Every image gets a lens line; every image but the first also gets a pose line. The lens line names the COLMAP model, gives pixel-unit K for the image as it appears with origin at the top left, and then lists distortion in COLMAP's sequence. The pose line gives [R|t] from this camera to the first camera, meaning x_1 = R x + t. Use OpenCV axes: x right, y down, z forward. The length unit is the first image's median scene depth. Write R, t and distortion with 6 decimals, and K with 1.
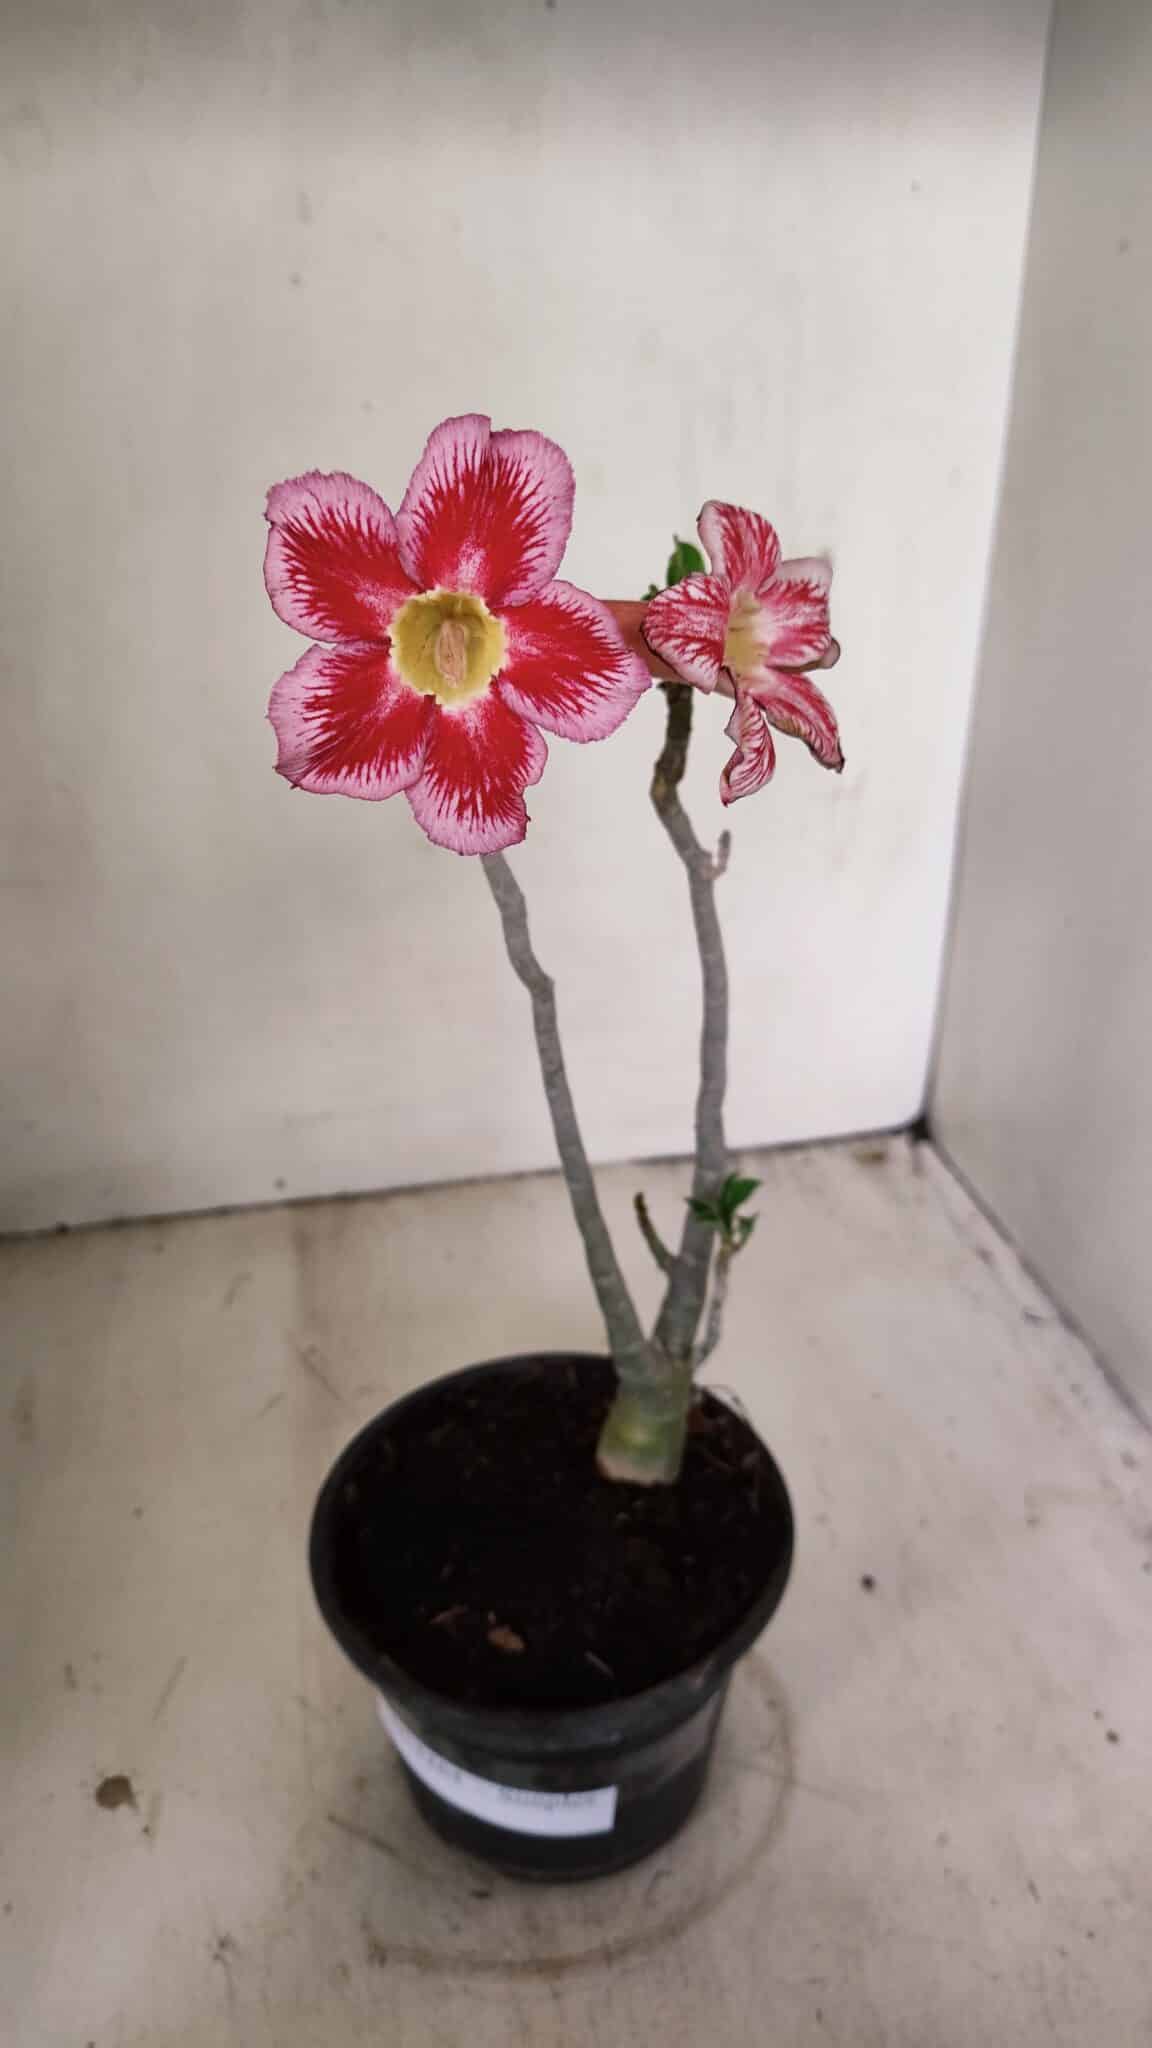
lens RADIAL K [[1566.1, 0, 564.1], [0, 1566.1, 1014.7], [0, 0, 1]] dist [0.041388, -0.065399]
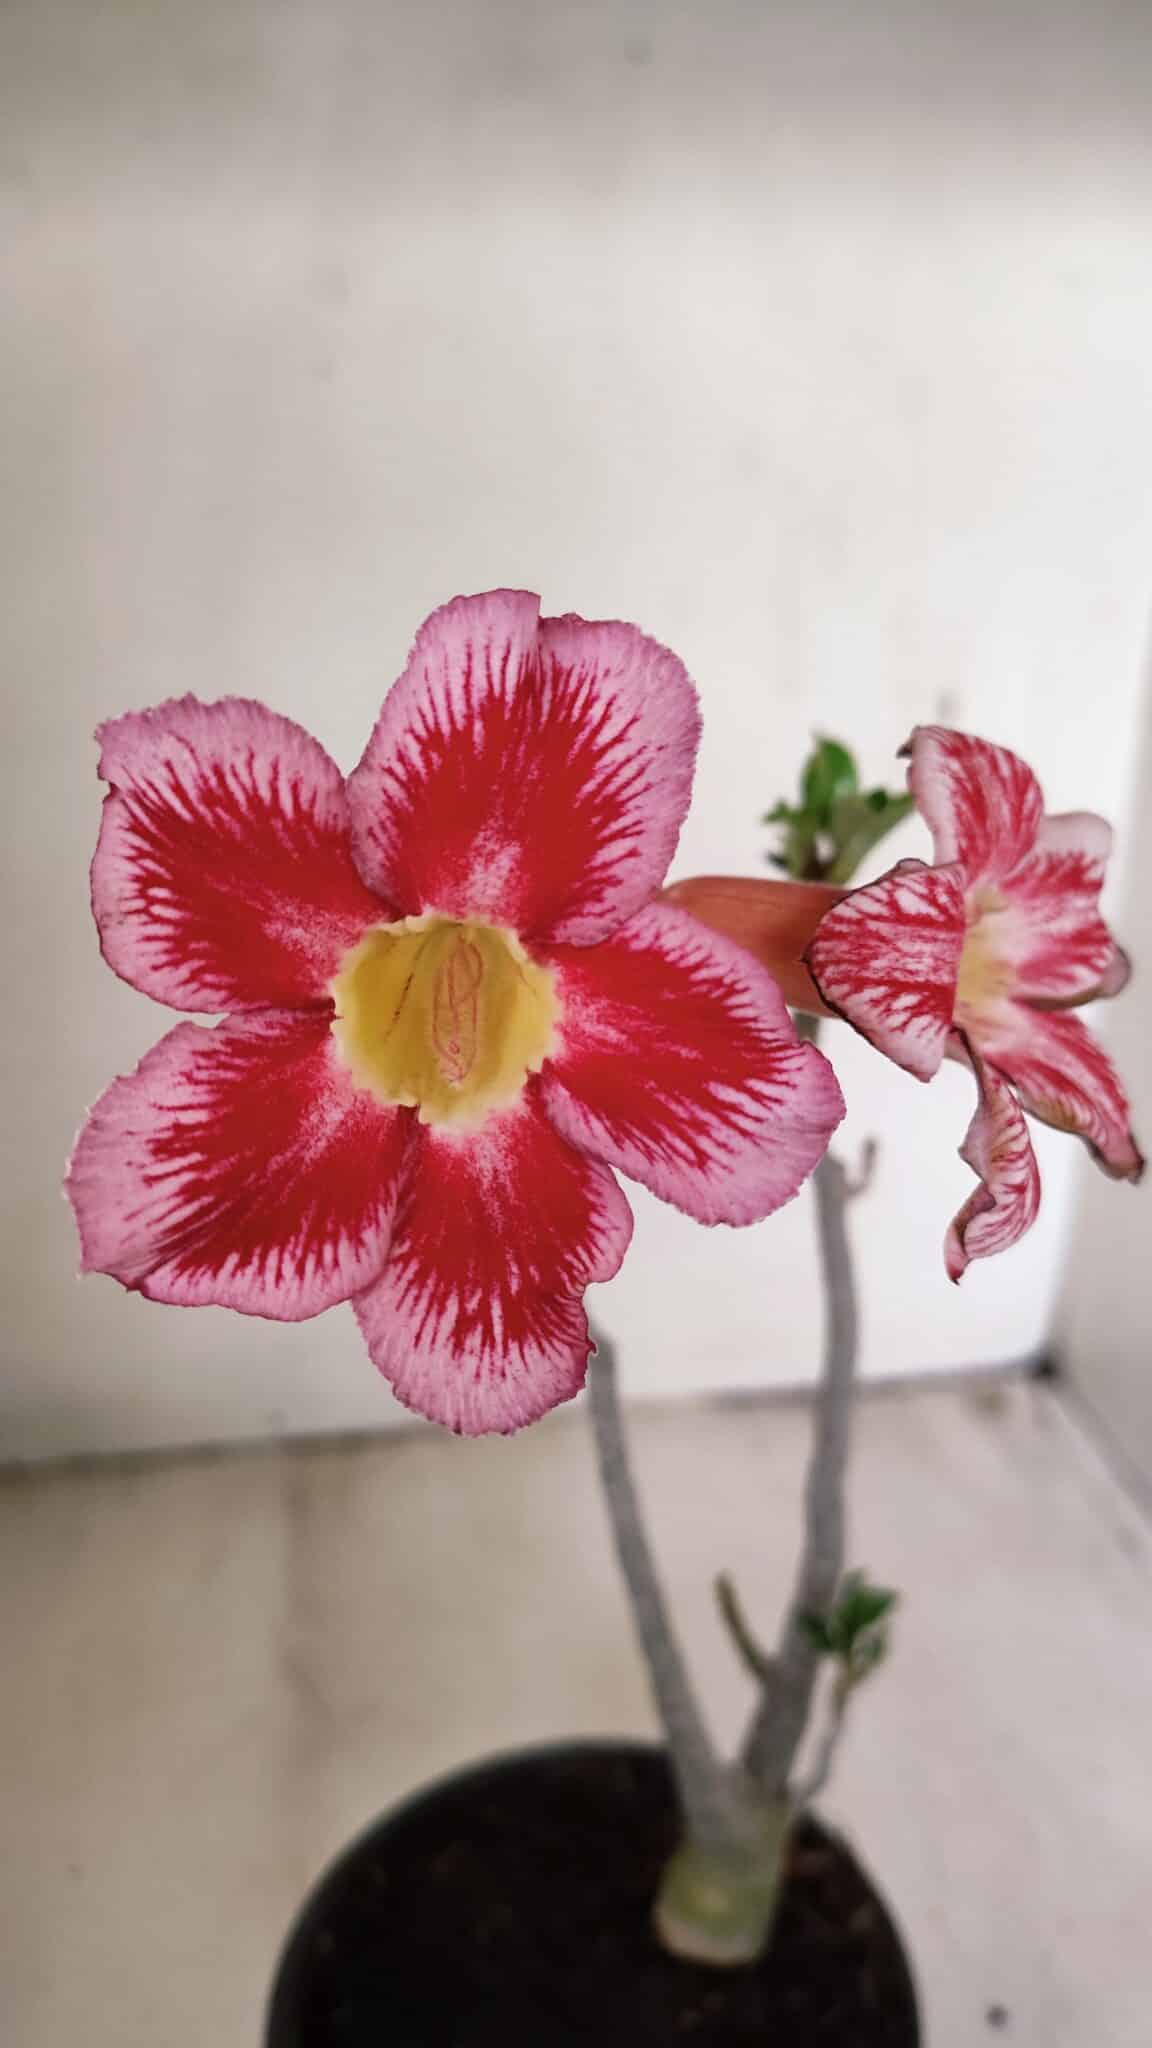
lens RADIAL K [[1566.1, 0, 556.9], [0, 1566.1, 963.2], [0, 0, 1]] dist [0.041388, -0.065399]
pose [[0.998938, 0.025747, -0.038213, -0.017864], [-0.029026, 0.995708, -0.087885, -0.206357], [0.035786, 0.088901, 0.995397, 0.481066]]
